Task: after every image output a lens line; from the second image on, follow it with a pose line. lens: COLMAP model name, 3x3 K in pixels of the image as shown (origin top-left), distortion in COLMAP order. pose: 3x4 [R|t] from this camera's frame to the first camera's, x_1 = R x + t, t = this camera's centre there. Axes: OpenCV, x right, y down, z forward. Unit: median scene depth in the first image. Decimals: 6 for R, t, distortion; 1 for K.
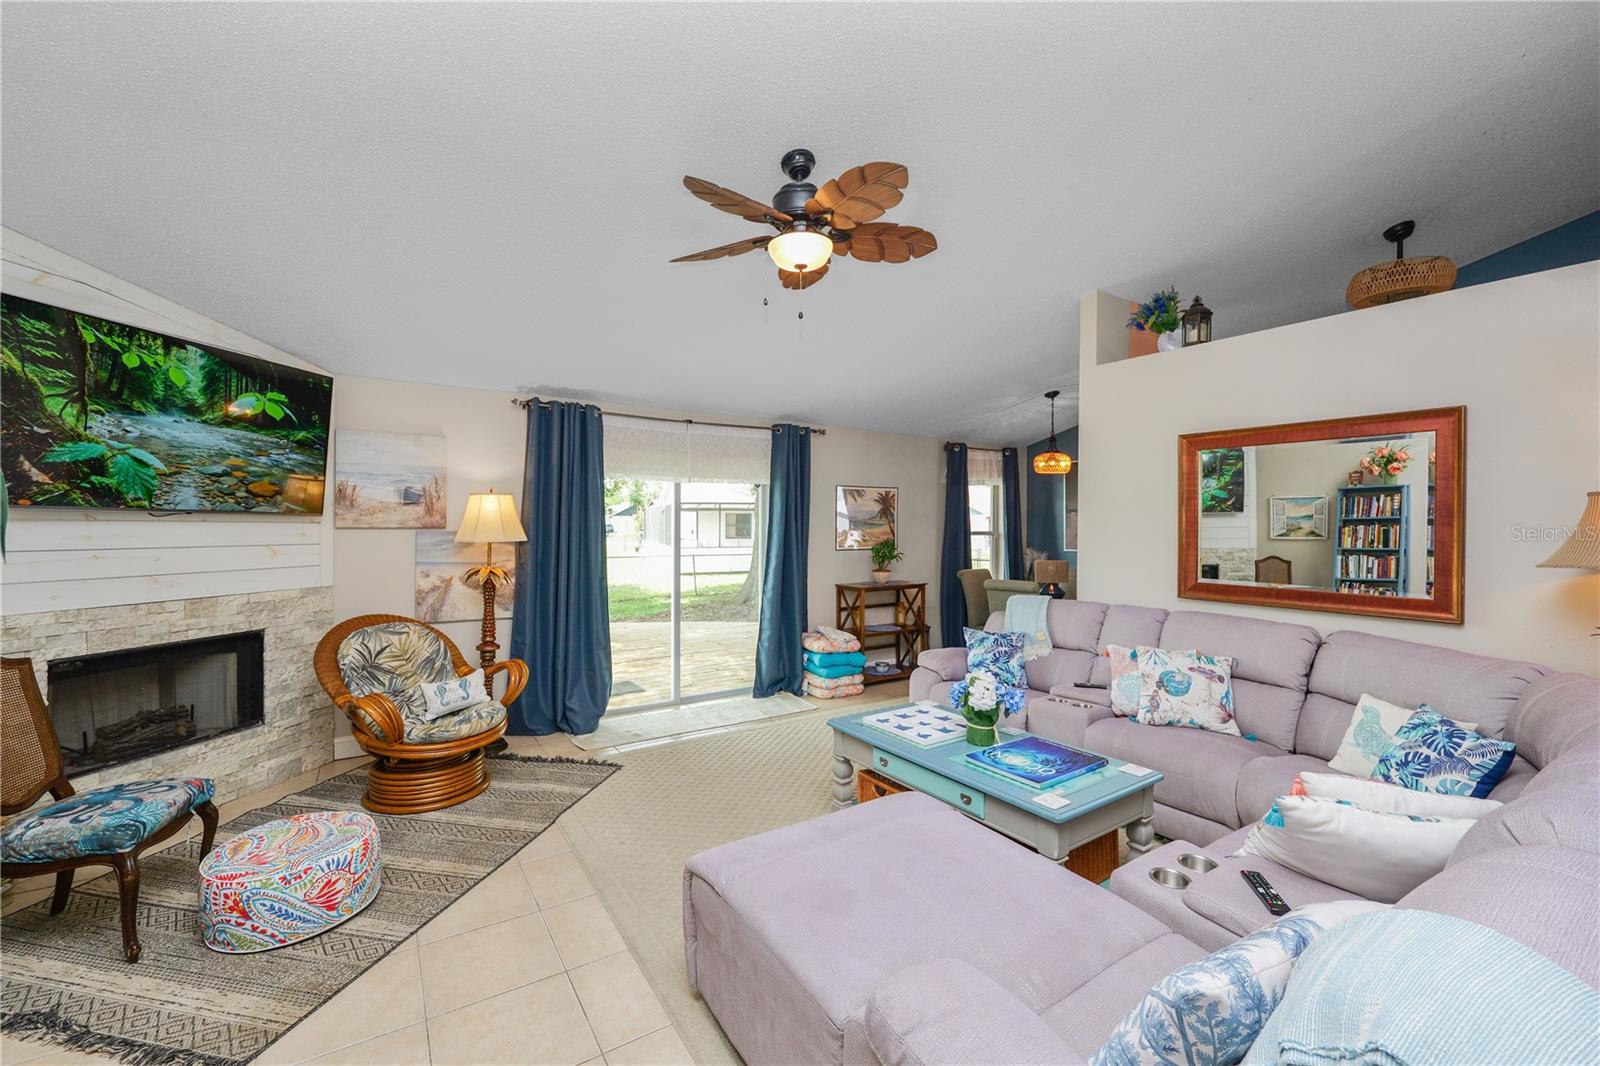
lens RADIAL K [[651.8, 0, 800.0], [0, 651.8, 528.3], [0, 0, 1]] dist [-0.013038, 0.001116]
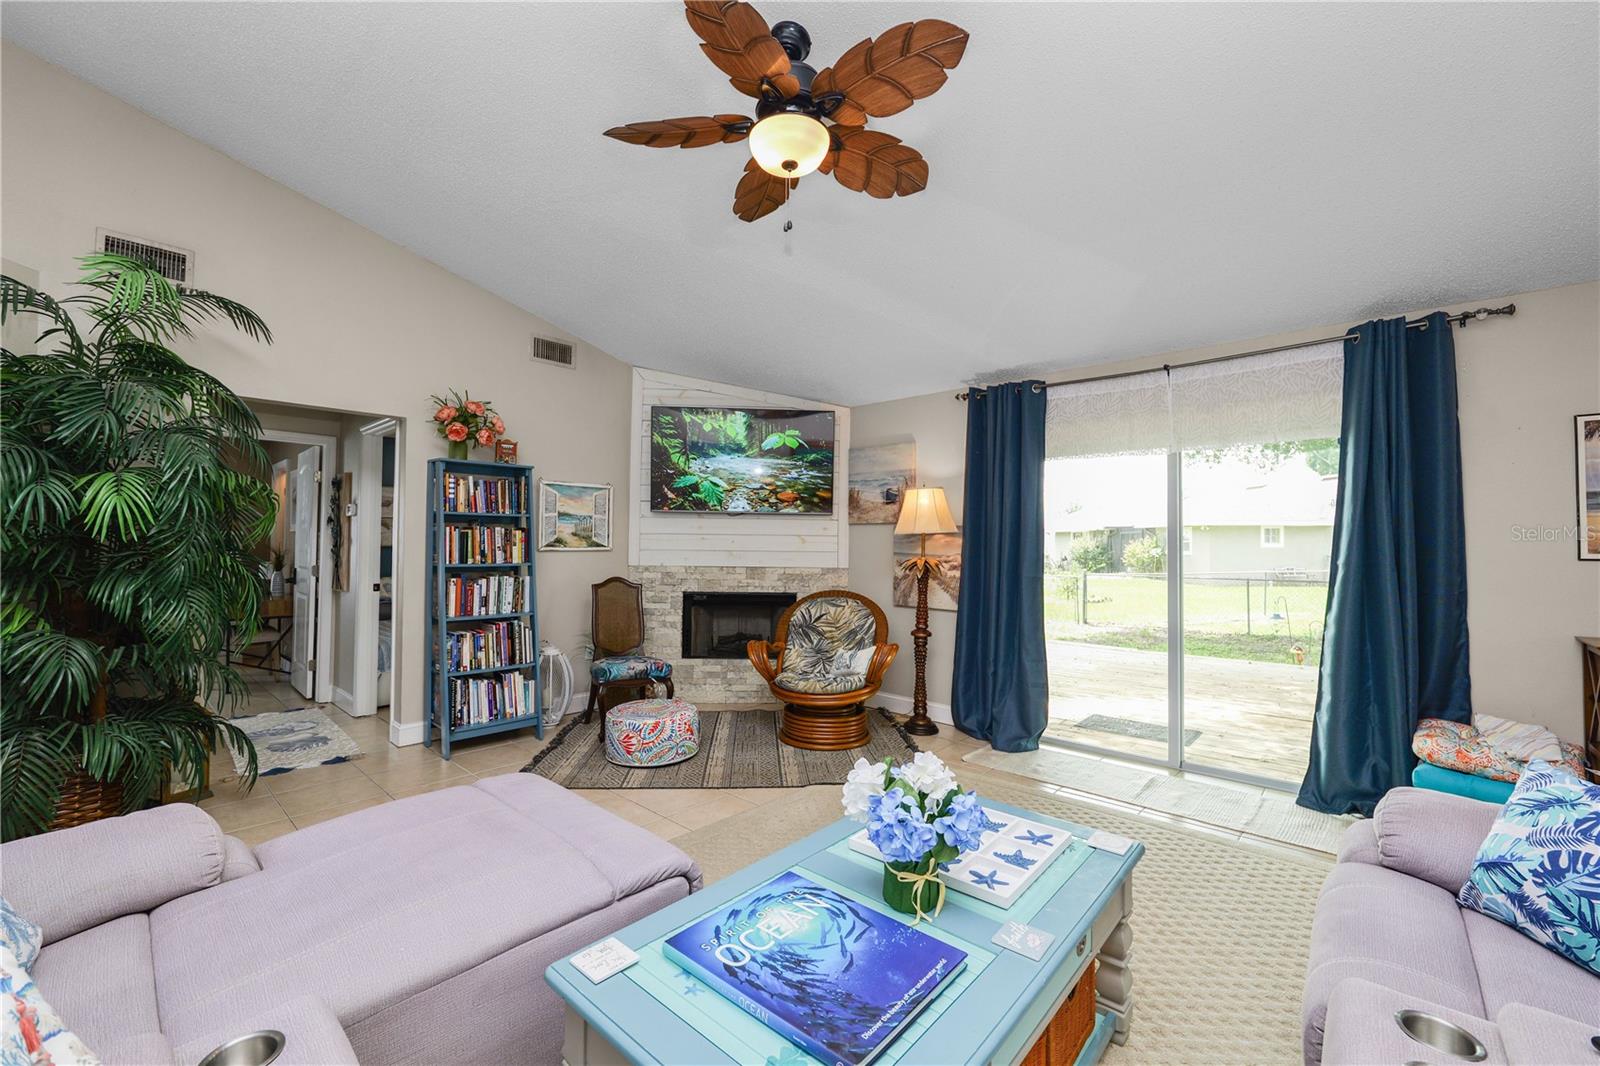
lens RADIAL K [[651.8, 0, 797.4], [0, 651.8, 526.8], [0, 0, 1]] dist [-0.013038, 0.001116]
pose [[0.247495, -0.026519, -0.968526, 0.600473], [-0.011148, 0.999481, -0.030215, 0.051872], [0.968825, 0.018275, 0.247071, 0.644357]]
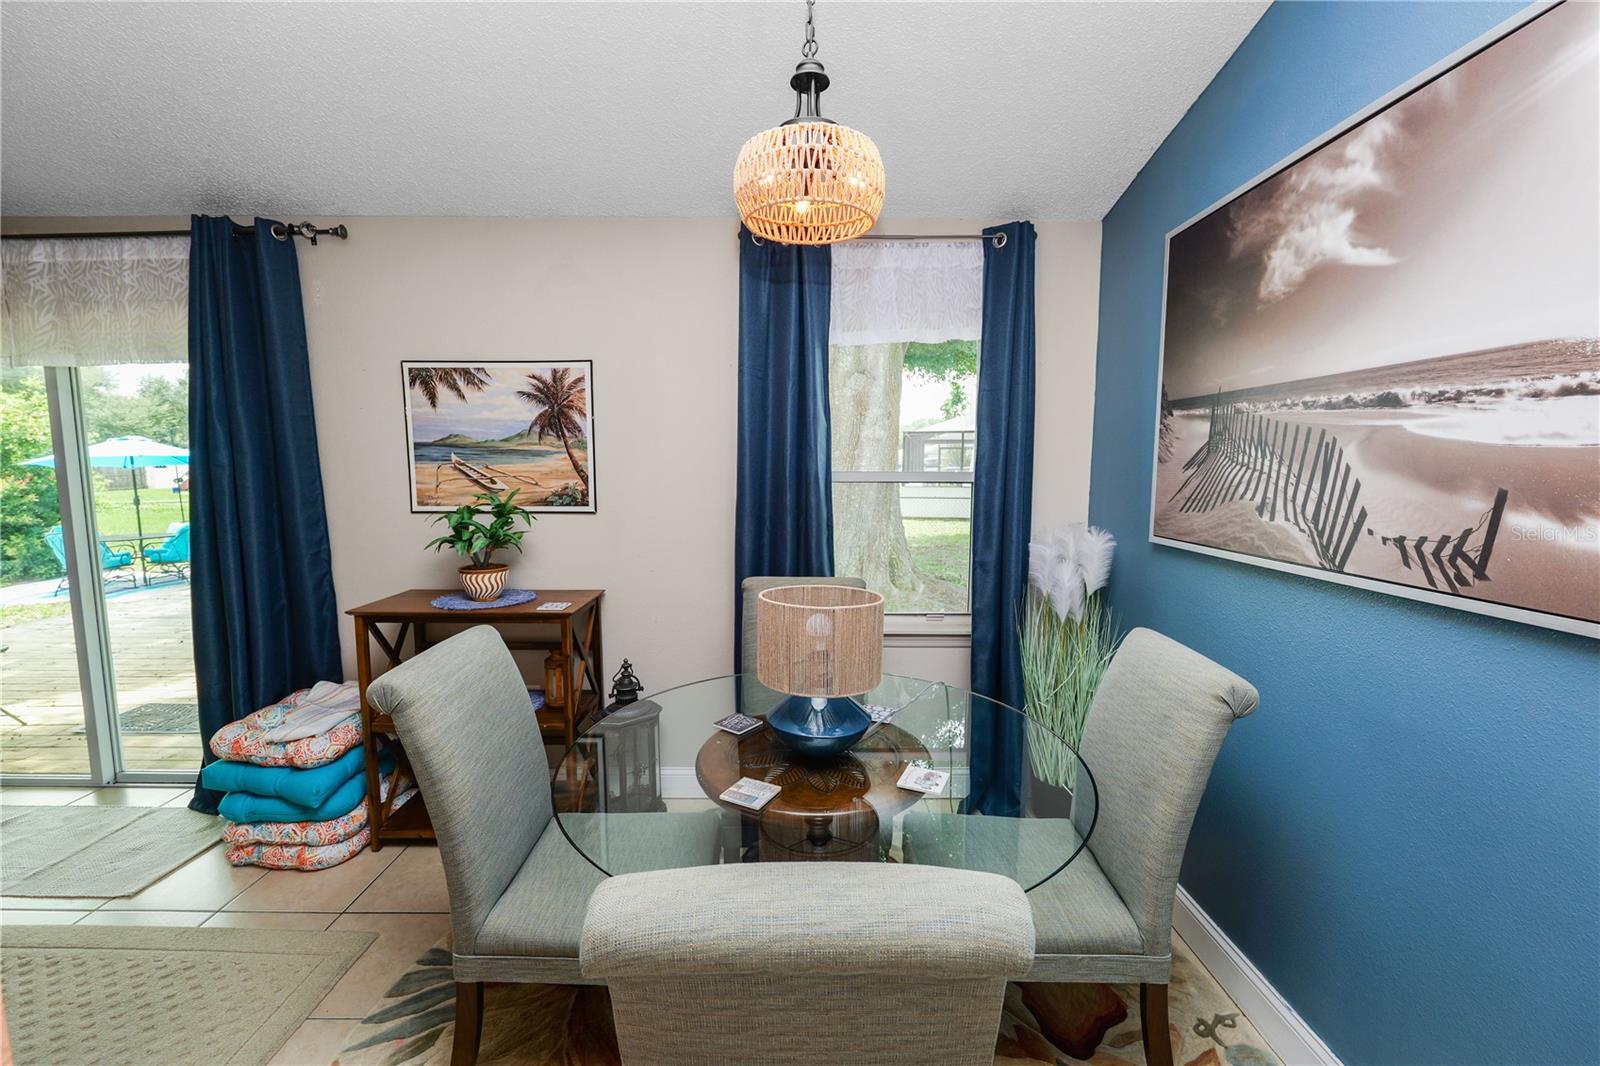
lens RADIAL K [[651.8, 0, 797.1], [0, 651.8, 530.6], [0, 0, 1]] dist [-0.013038, 0.001116]
pose [[0.840151, 0.060956, -0.538916, 0.873530], [-0.005204, 0.994524, 0.104377, -0.001763], [0.542328, -0.084888, 0.835868, 1.338129]]
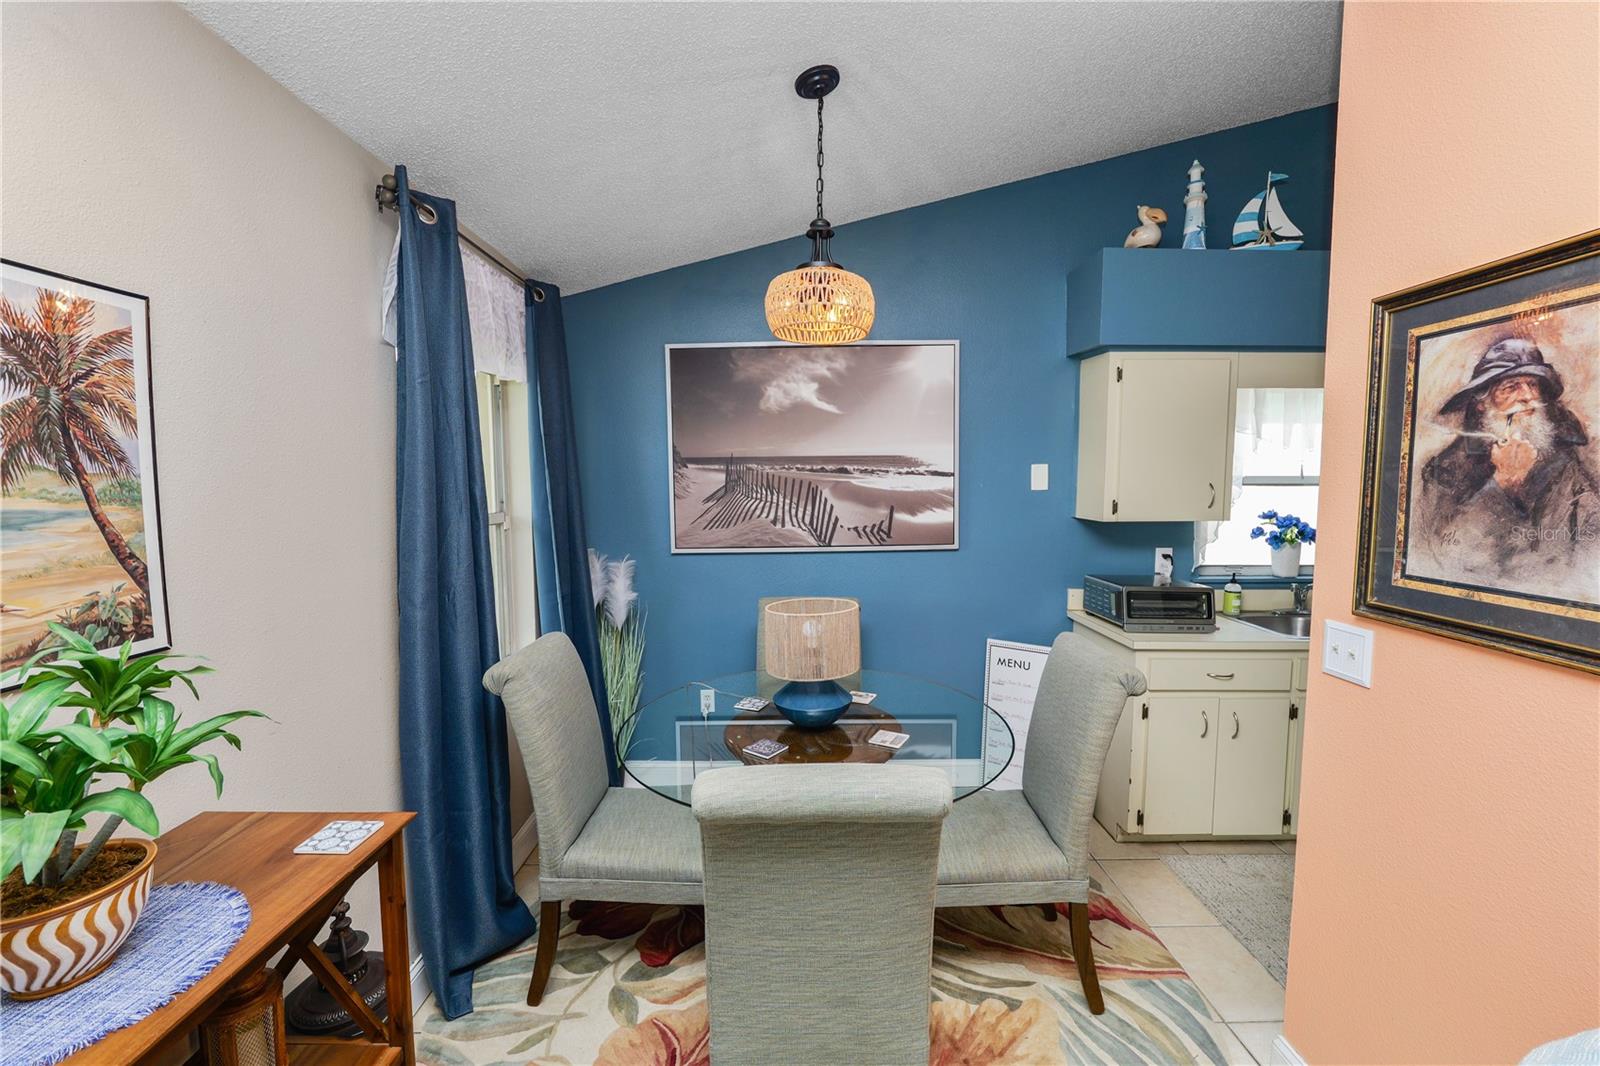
lens RADIAL K [[651.8, 0, 801.7], [0, 651.8, 531.9], [0, 0, 1]] dist [-0.013038, 0.001116]
pose [[0.541230, -0.066890, 0.838210, 0.179587], [0.008981, 0.997234, 0.073782, -0.021715], [-0.840827, -0.032405, 0.540334, 1.402006]]
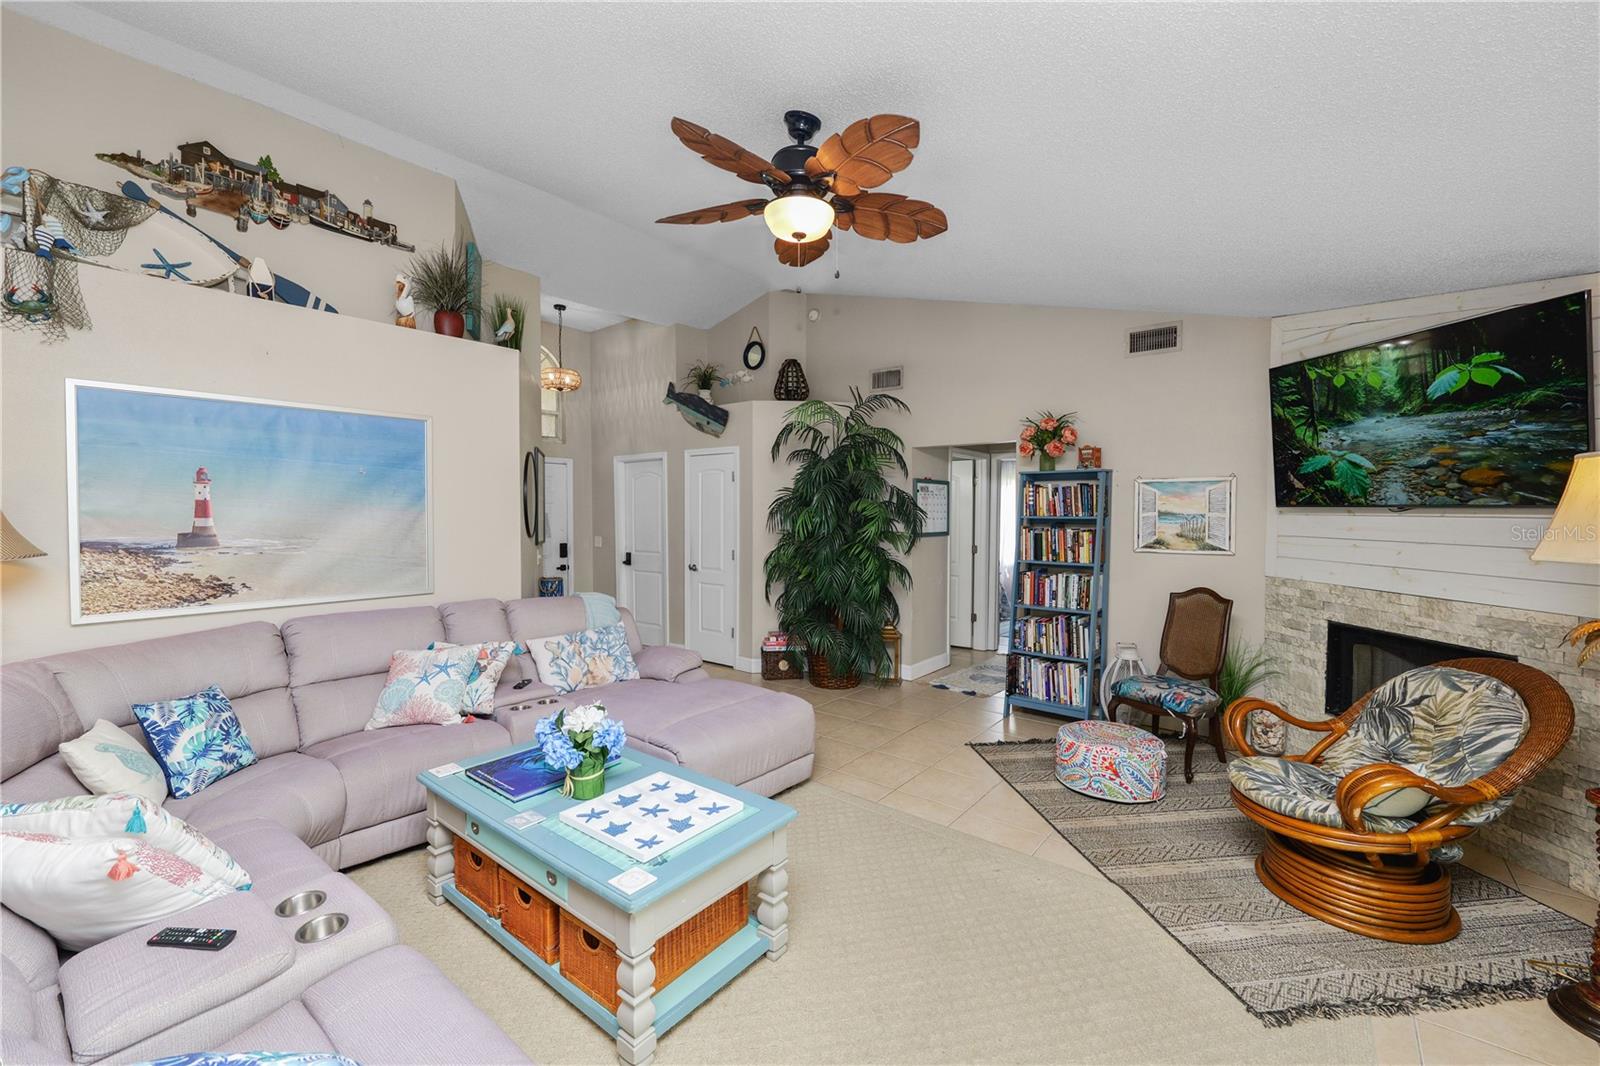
lens RADIAL K [[651.8, 0, 796.3], [0, 651.8, 528.8], [0, 0, 1]] dist [-0.013038, 0.001116]
pose [[-0.953361, 0.003094, -0.301817, 0.221986], [-0.006800, 0.999474, 0.031725, -0.014997], [0.301757, 0.032297, -0.952838, 1.479834]]
